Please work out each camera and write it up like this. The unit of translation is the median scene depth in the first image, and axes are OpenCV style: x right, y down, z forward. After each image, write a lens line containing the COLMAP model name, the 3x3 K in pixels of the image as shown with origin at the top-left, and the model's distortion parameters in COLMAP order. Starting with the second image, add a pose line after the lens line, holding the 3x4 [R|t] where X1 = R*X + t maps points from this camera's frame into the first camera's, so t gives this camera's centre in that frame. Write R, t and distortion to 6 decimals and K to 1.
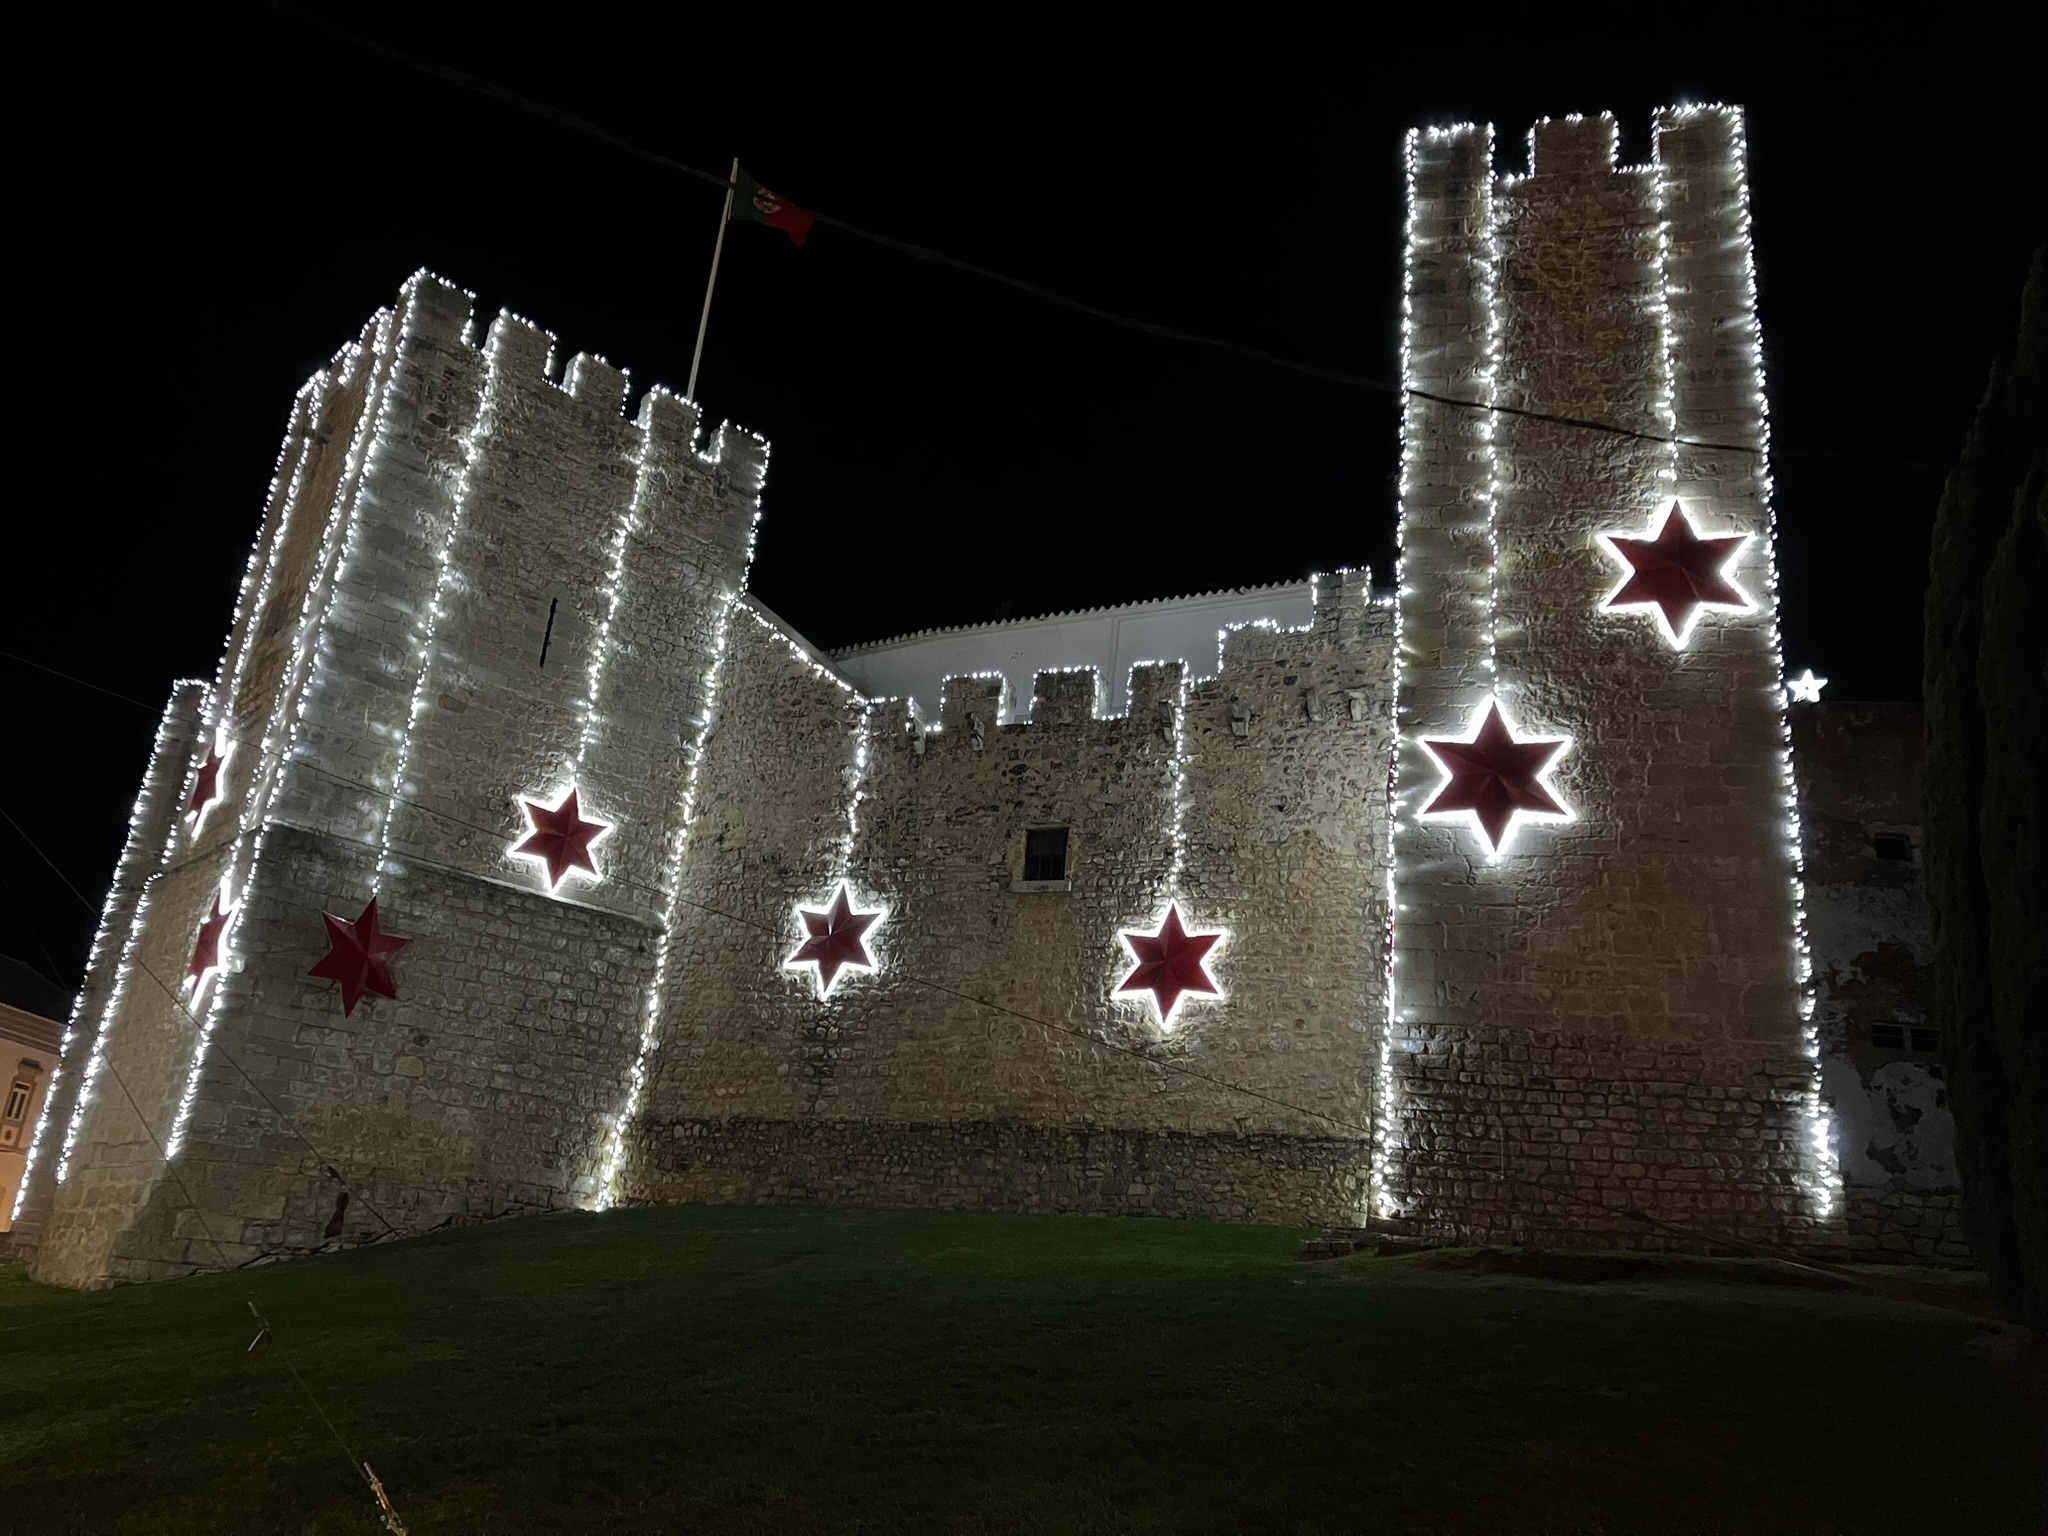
lens RADIAL K [[1687.1, 0, 1021.5], [0, 1687.1, 747.6], [0, 0, 1]] dist [0.110863, -0.317293]
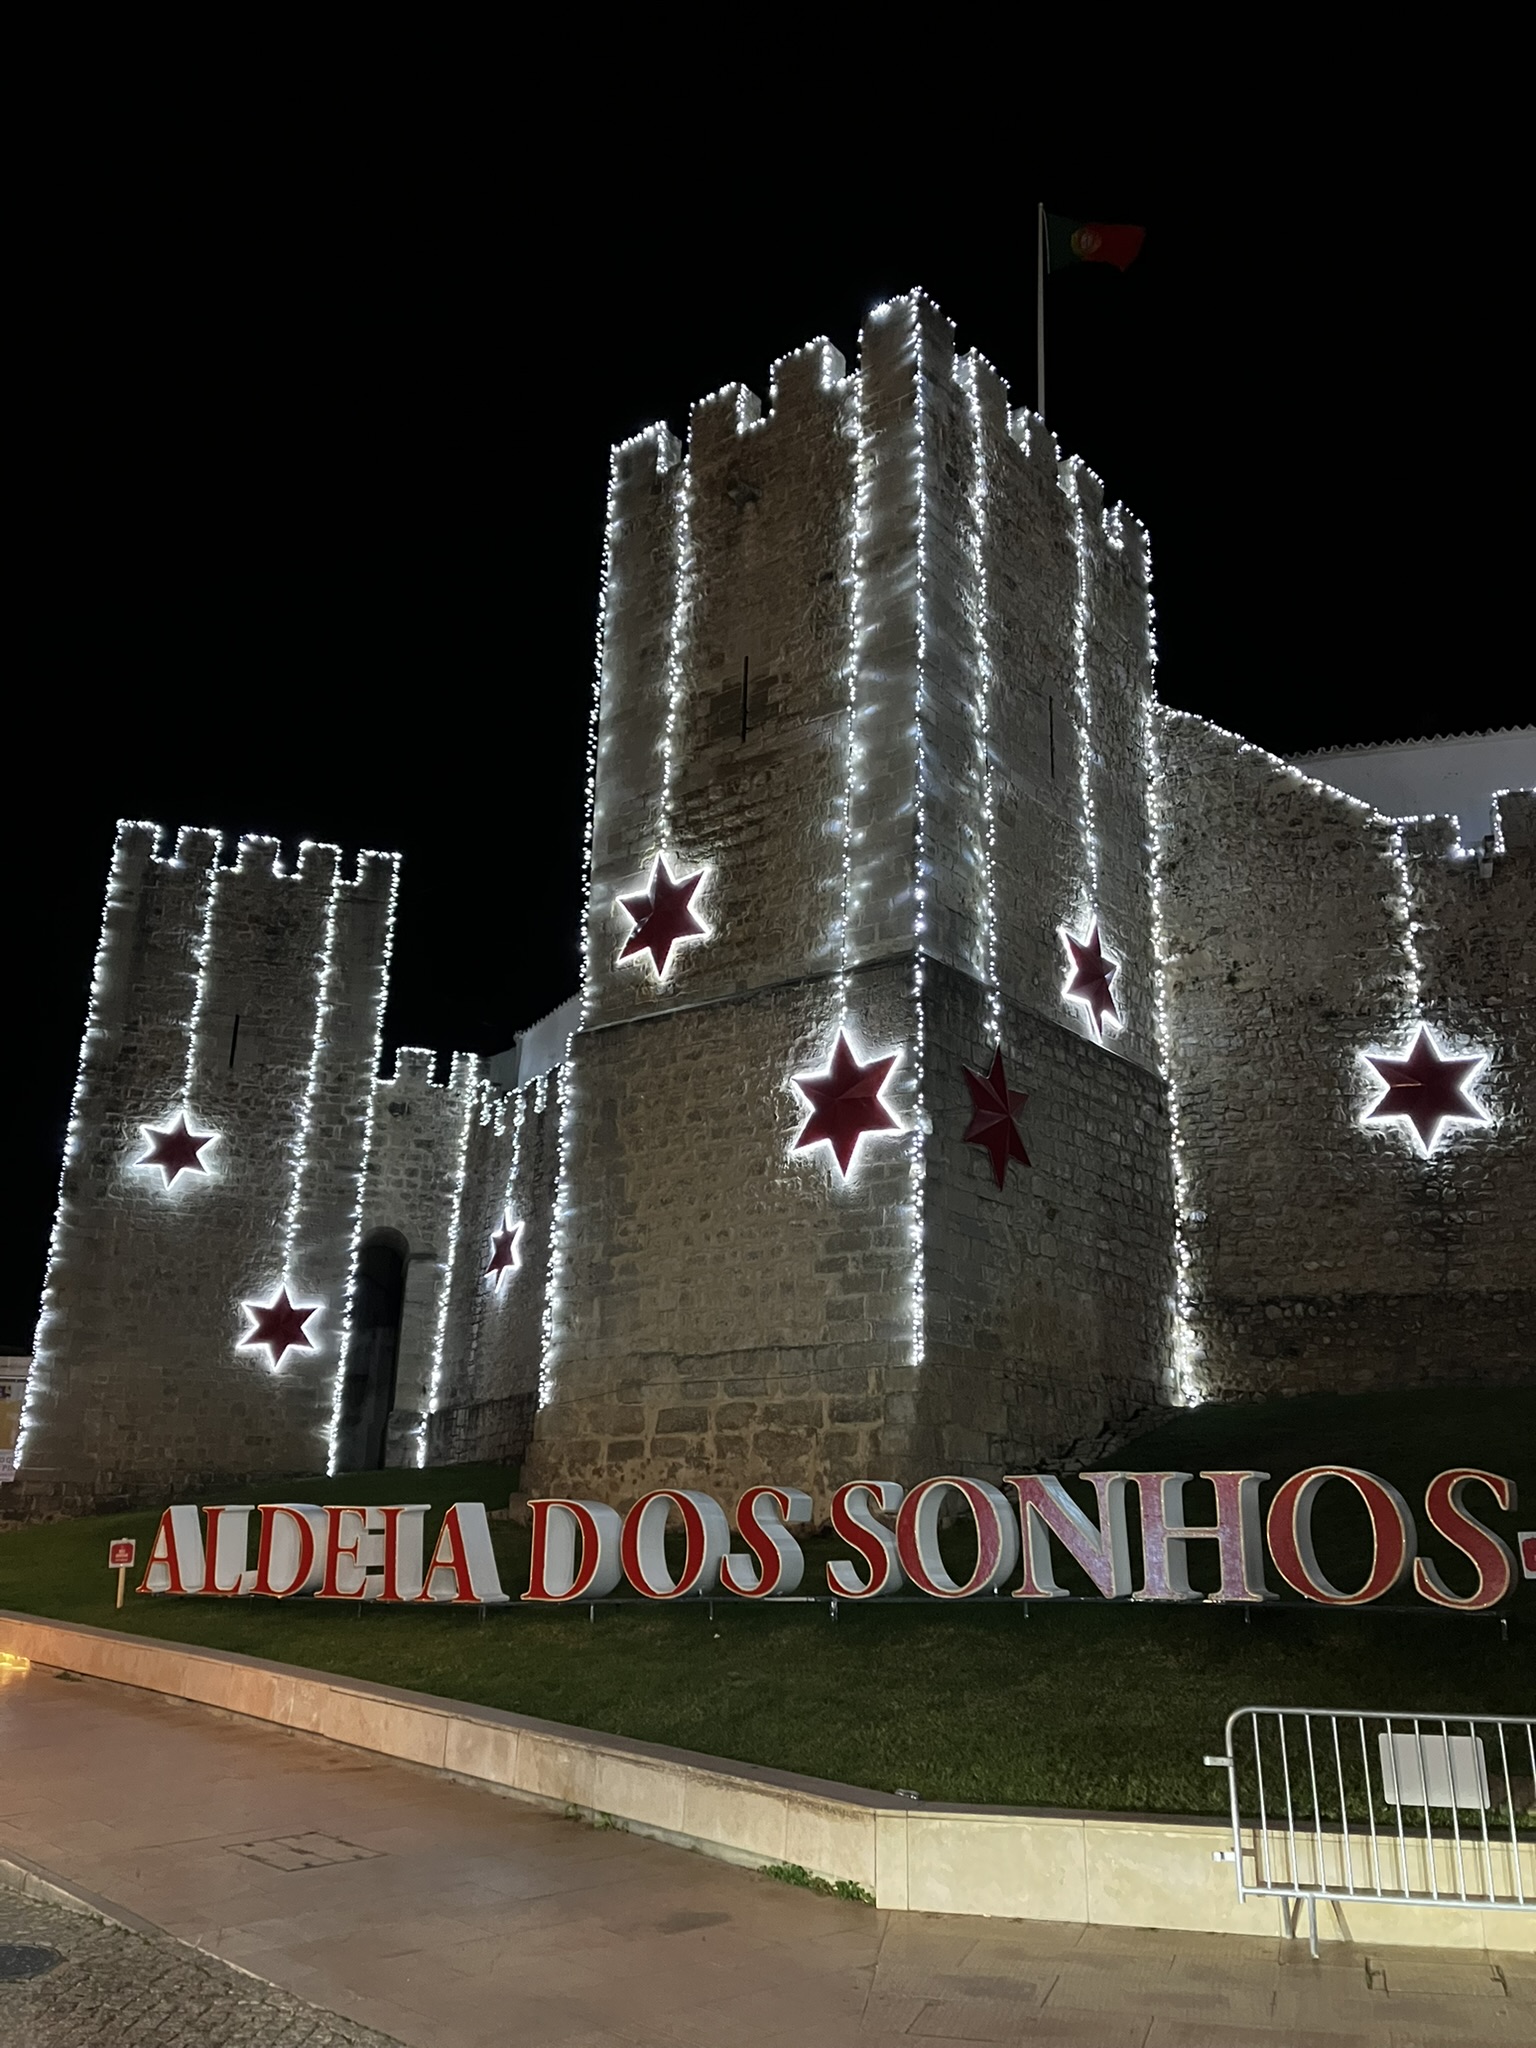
lens RADIAL K [[1687.1, 0, 745.2], [0, 1687.1, 1025.6], [0, 0, 1]] dist [0.110863, -0.317293]
pose [[0.983895, -0.013565, 0.178234, -0.620214], [0.004297, 0.998623, 0.052285, 0.033373], [-0.178698, -0.050677, 0.982598, 0.202229]]
